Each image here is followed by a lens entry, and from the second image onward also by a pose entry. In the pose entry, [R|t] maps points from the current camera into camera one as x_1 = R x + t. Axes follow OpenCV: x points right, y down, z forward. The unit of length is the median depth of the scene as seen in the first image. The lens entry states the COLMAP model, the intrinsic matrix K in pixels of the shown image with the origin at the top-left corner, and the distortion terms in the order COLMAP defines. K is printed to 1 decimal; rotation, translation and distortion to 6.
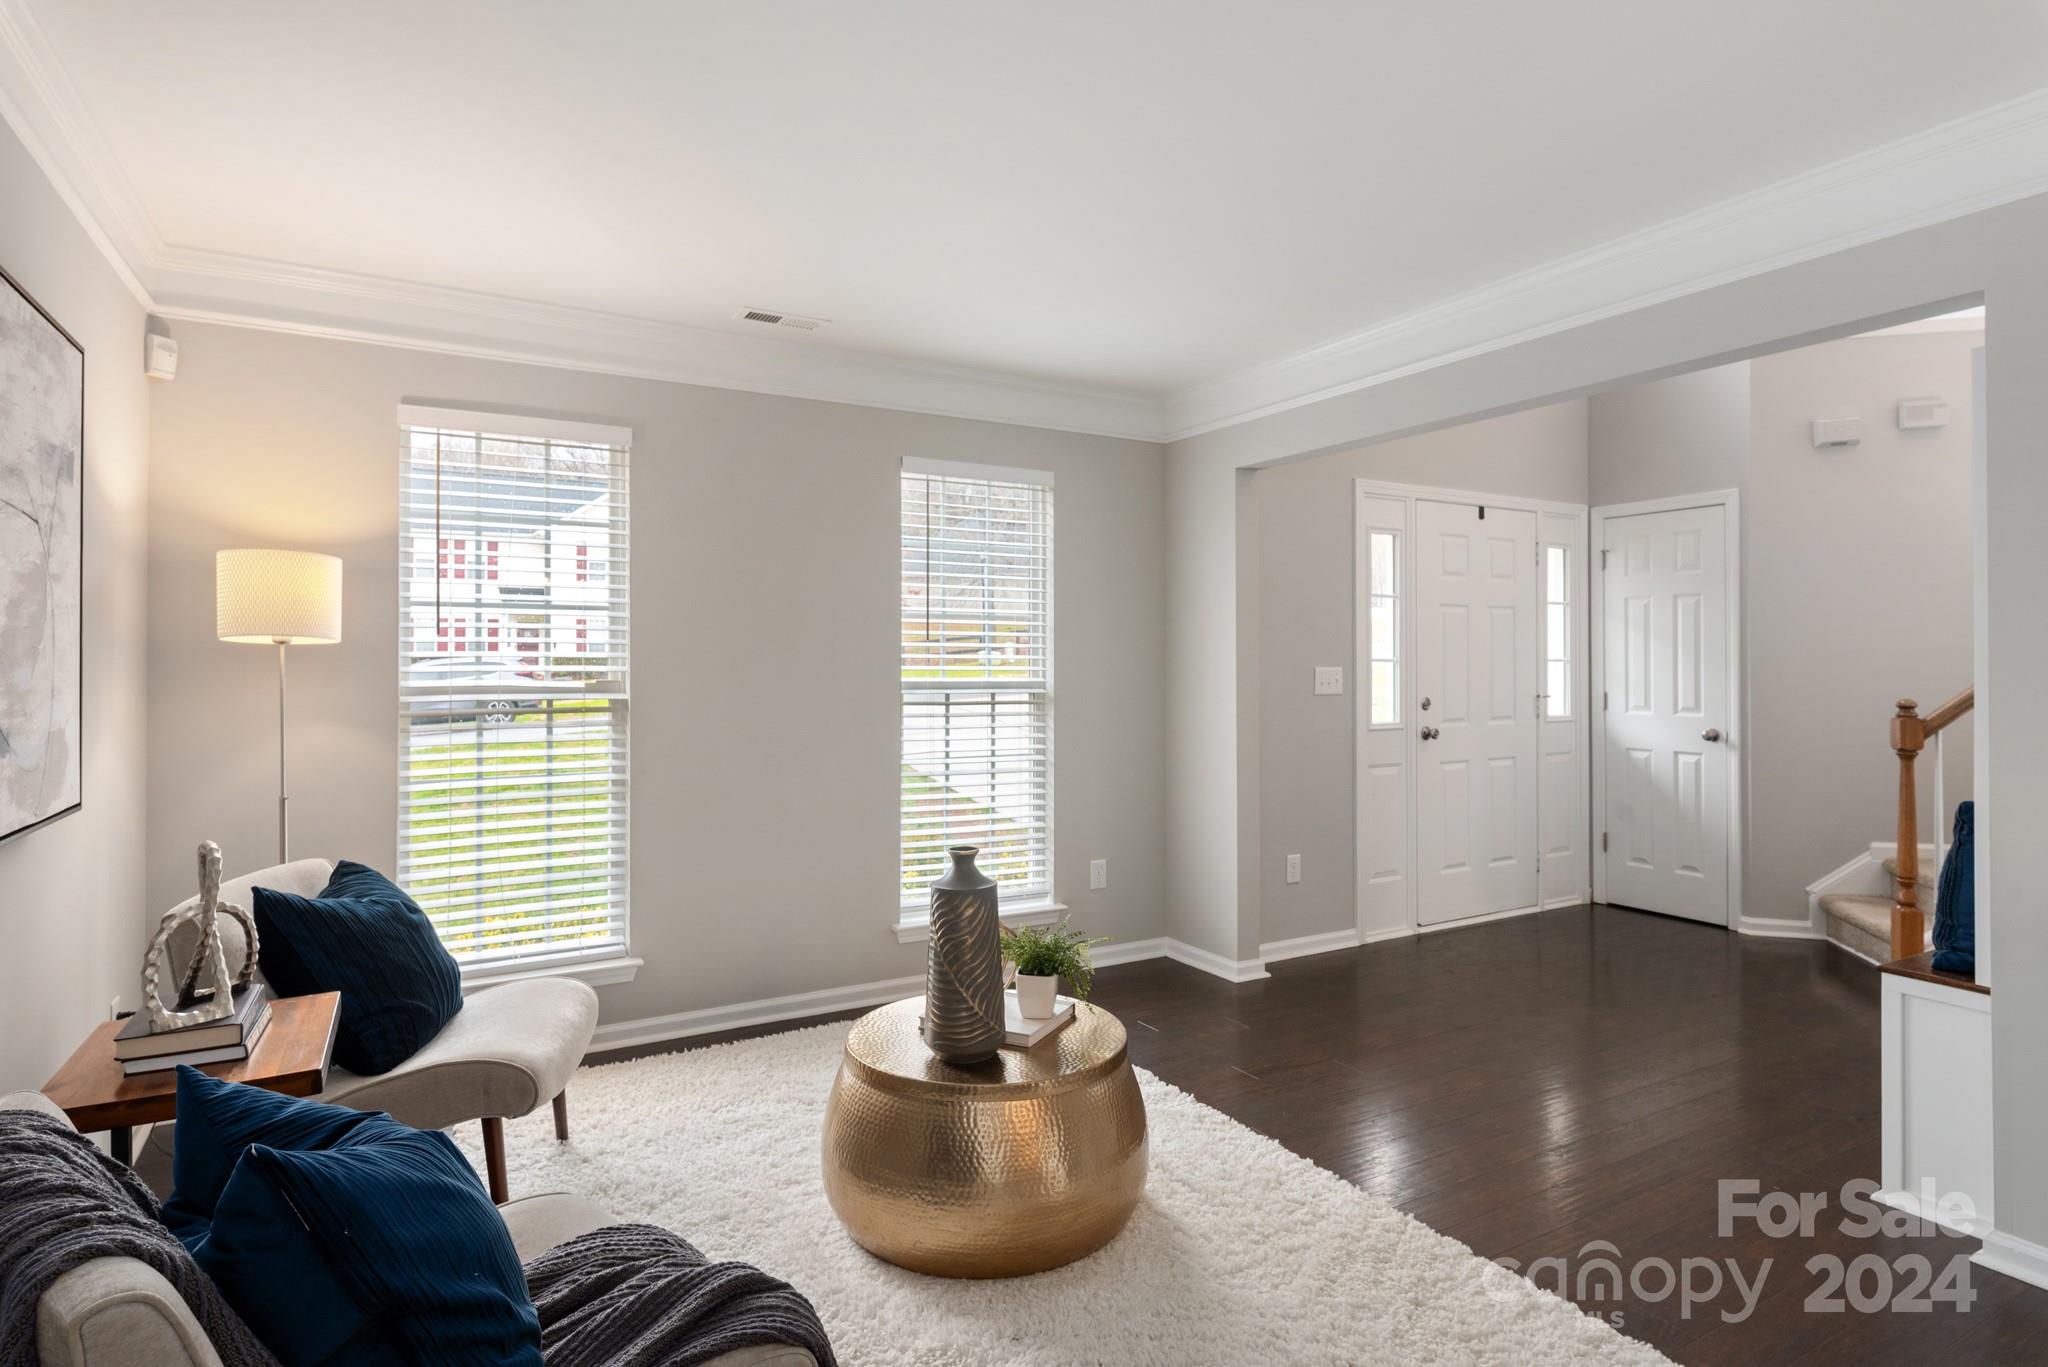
lens RADIAL K [[1062.0, 0, 1013.1], [0, 1062.0, 662.7], [0, 0, 1]] dist [0.002764, -0.000227]
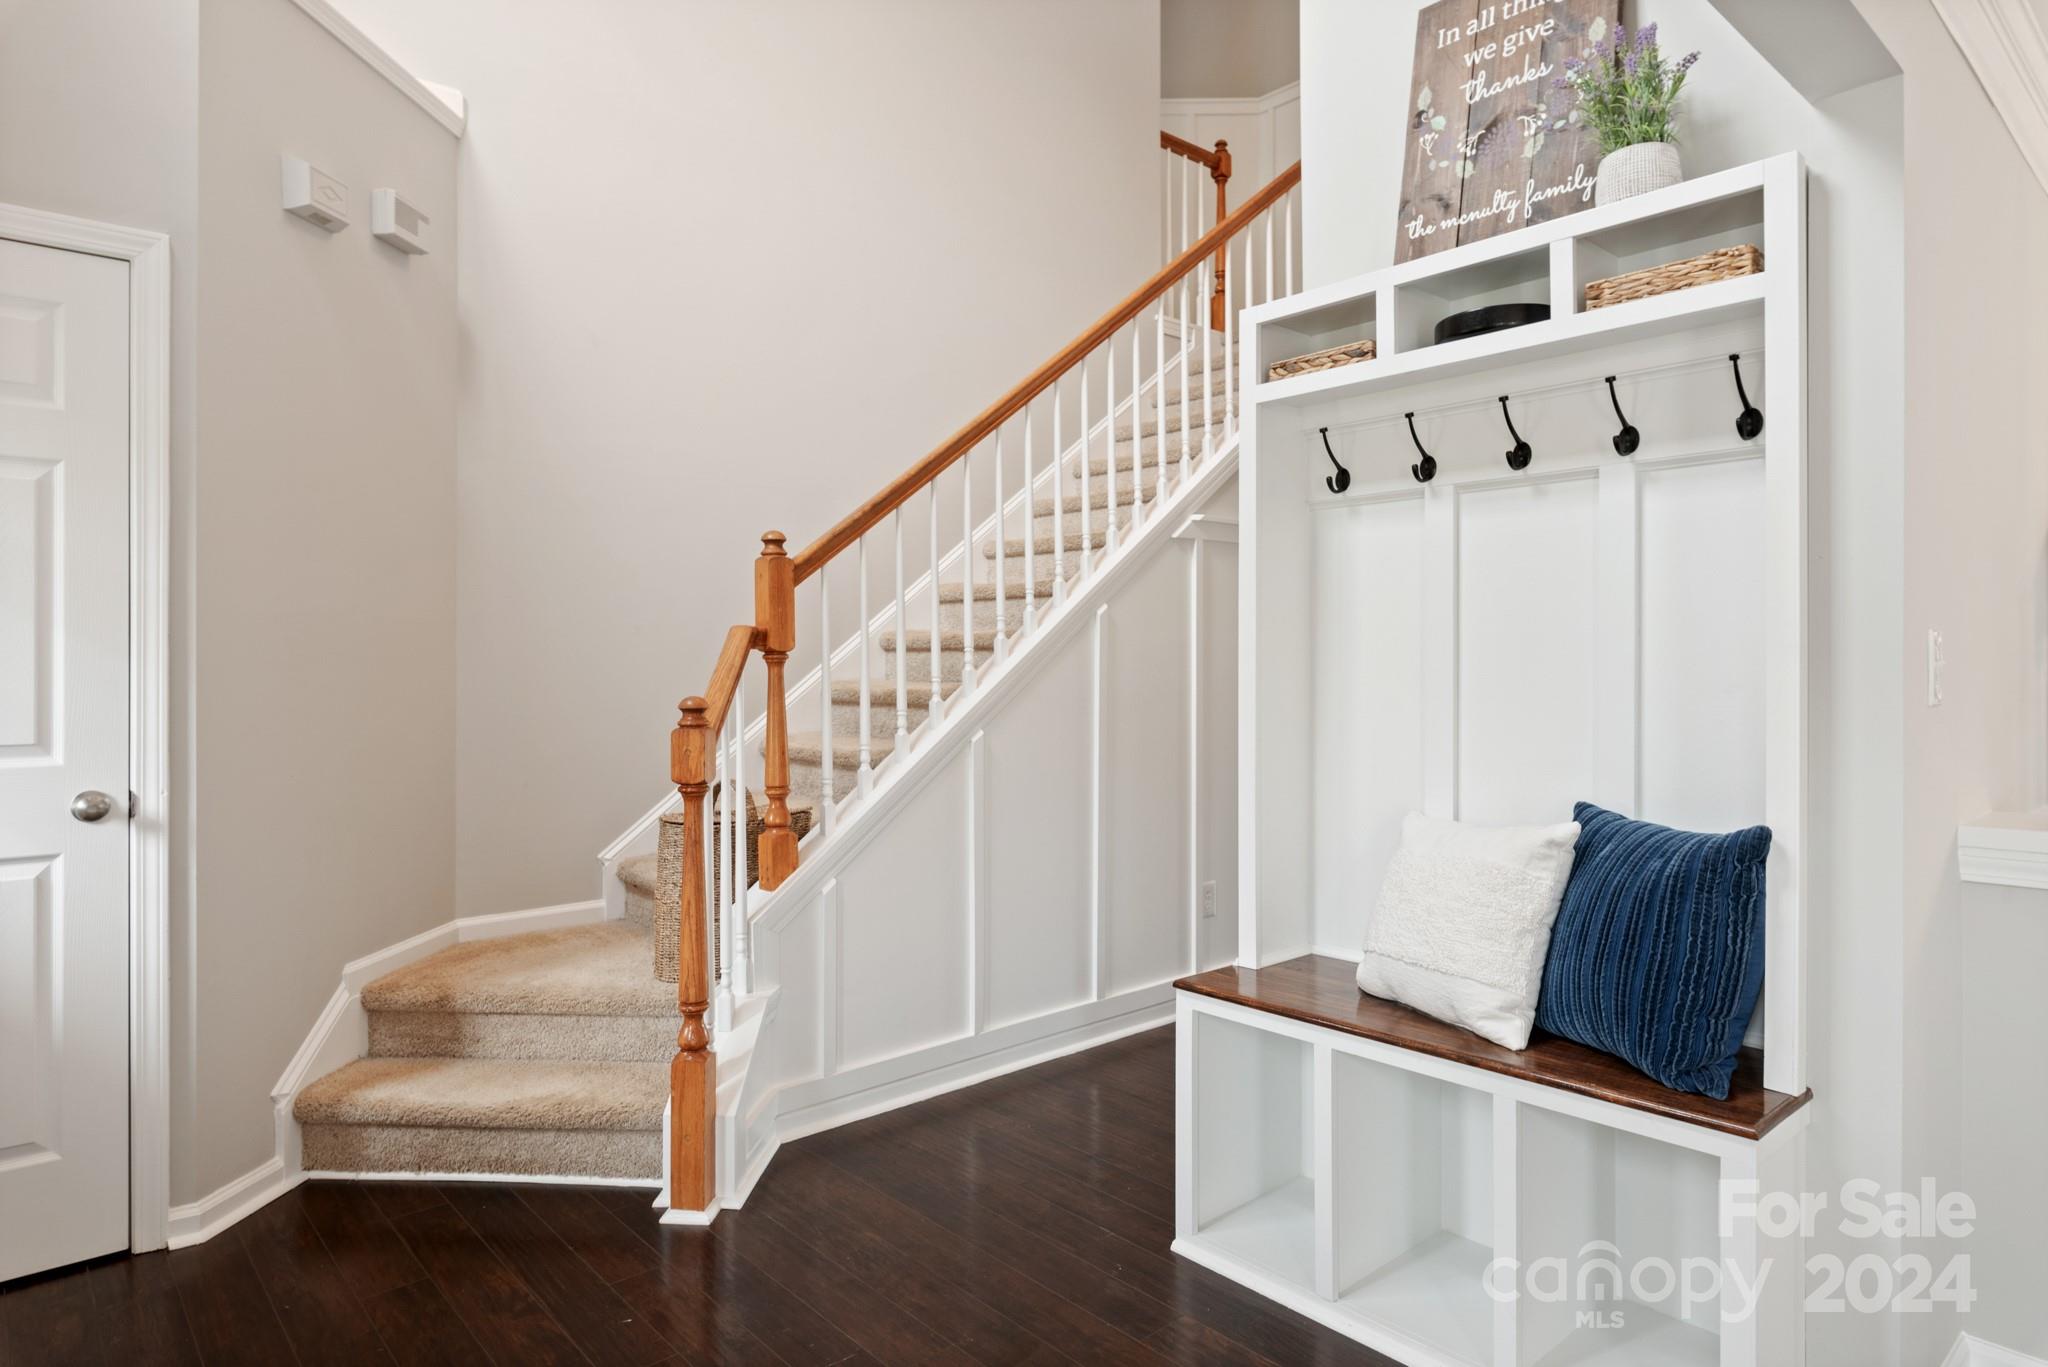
lens RADIAL K [[1153.0, 0, 1023.9], [0, 1153.0, 667.0], [0, 0, 1]] dist [0.008224, -0.003693]
pose [[-0.234486, 0.003813, 0.972112, 0.135400], [-0.005353, 0.999972, -0.005214, 0.014433], [-0.972105, -0.006427, -0.234459, 0.767090]]
